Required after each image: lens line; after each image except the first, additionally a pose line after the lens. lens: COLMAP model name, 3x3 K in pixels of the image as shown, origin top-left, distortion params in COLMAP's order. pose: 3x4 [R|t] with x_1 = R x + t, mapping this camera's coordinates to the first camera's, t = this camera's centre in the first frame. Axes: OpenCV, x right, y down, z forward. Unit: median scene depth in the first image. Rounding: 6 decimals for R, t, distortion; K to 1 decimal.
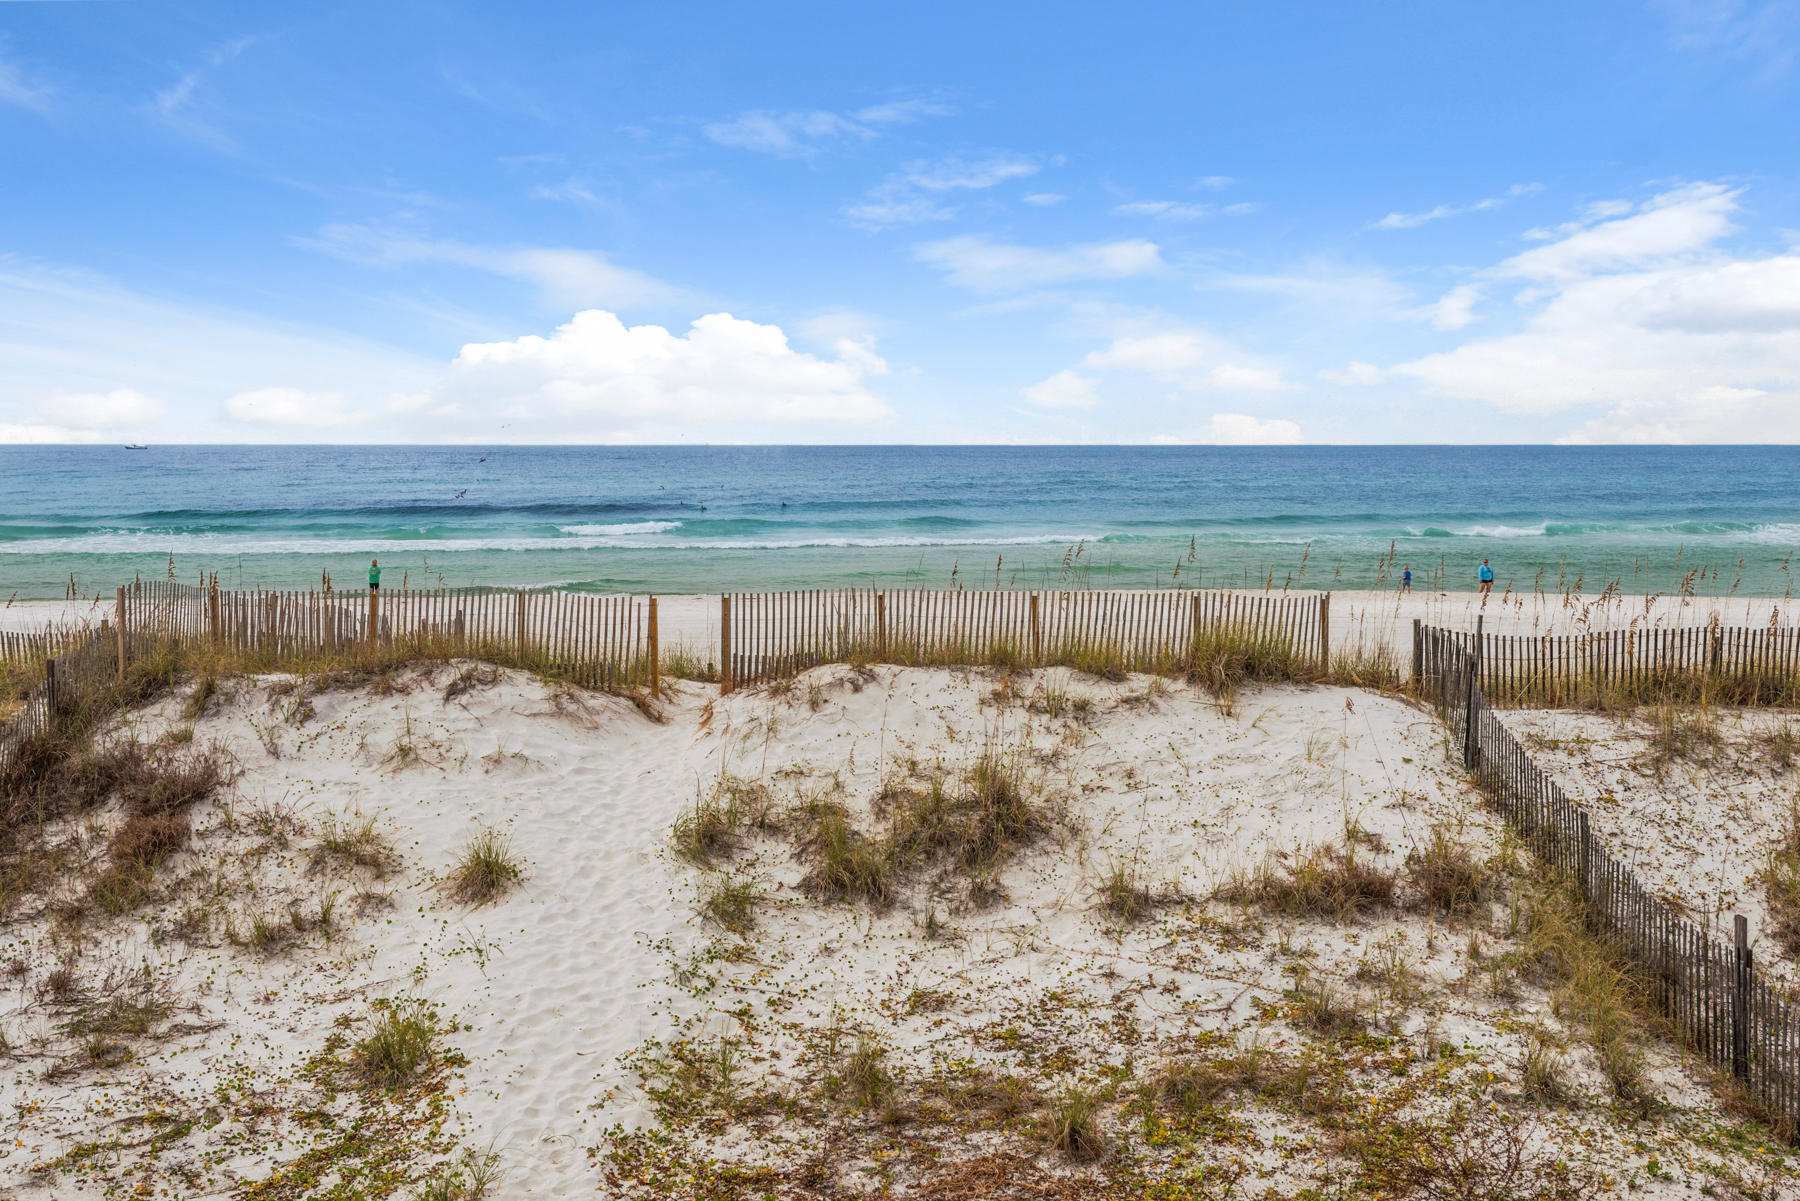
lens RADIAL K [[1661.2, 0, 900.0], [0, 1661.2, 600.5], [0, 0, 1]] dist [0.039432, -0.041912]
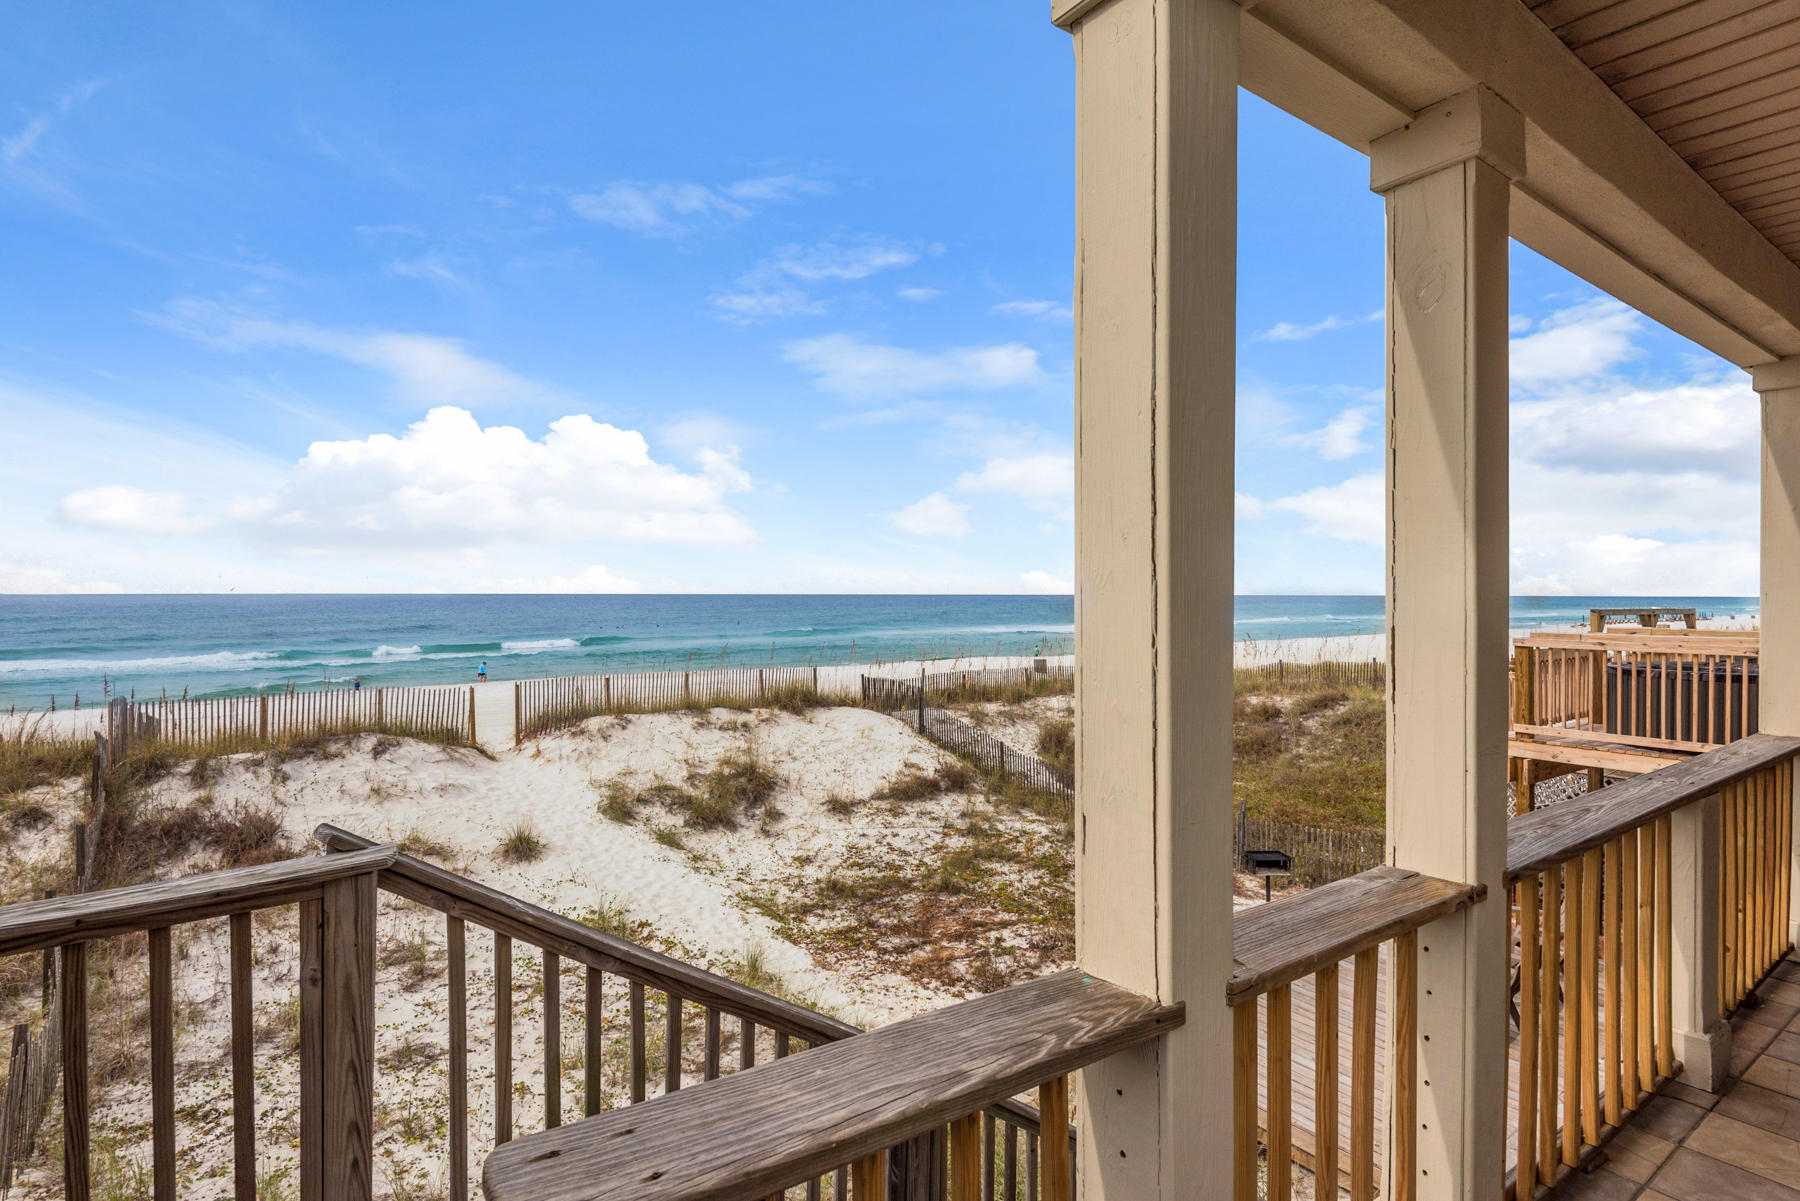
lens RADIAL K [[965.9, 0, 900.0], [0, 965.9, 600.5], [0, 0, 1]] dist [0.029059, -0.013601]
pose [[0.775435, -0.005280, 0.631405, -0.599958], [0.057118, 0.996452, -0.061814, -0.005303], [-0.628839, 0.083997, 0.772985, -0.055240]]
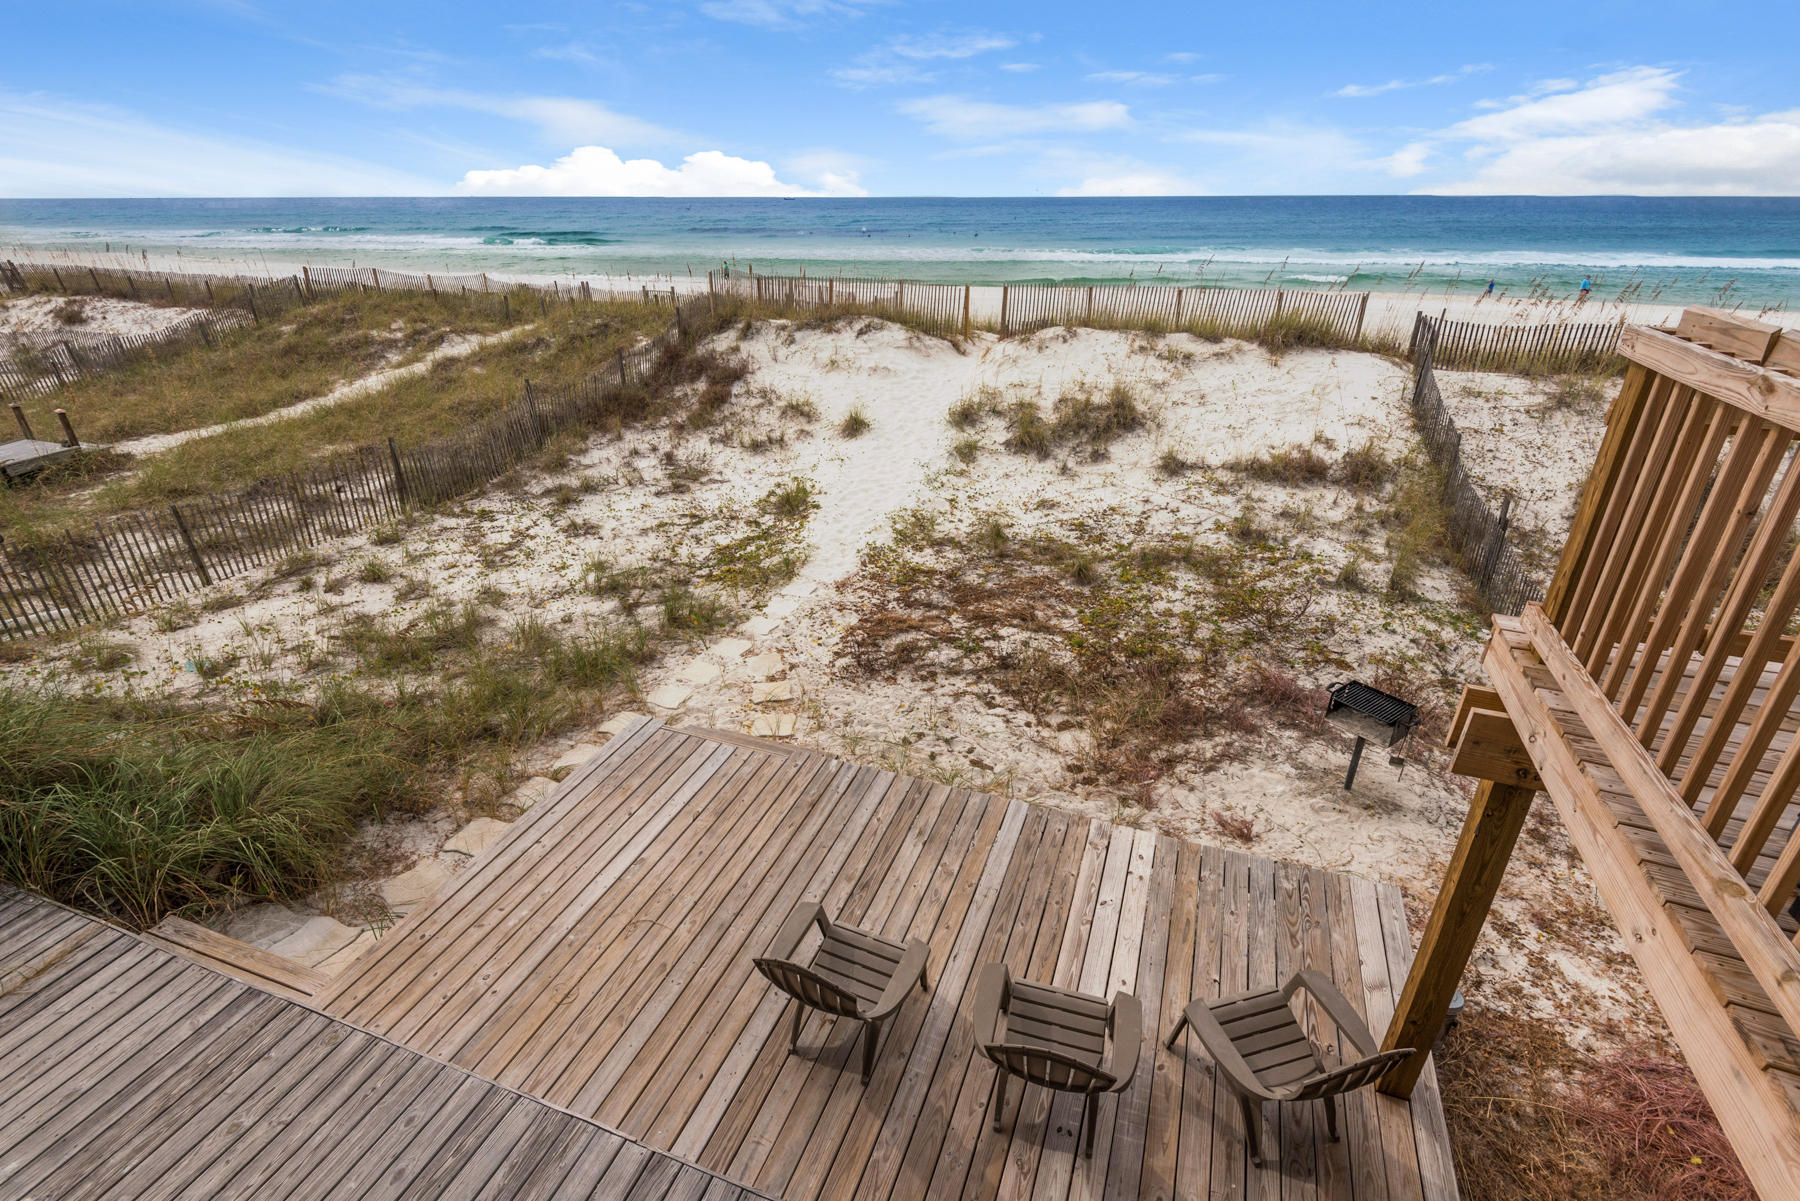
lens RADIAL K [[862.7, 0, 879.0], [0, 862.7, 603.2], [0, 0, 1]] dist [0.029795, -0.026926]
pose [[0.943206, 0.138810, -0.301817, 0.139971], [-0.028157, 0.938654, 0.343708, 0.002612], [0.331012, -0.315689, 0.889253, -0.017067]]
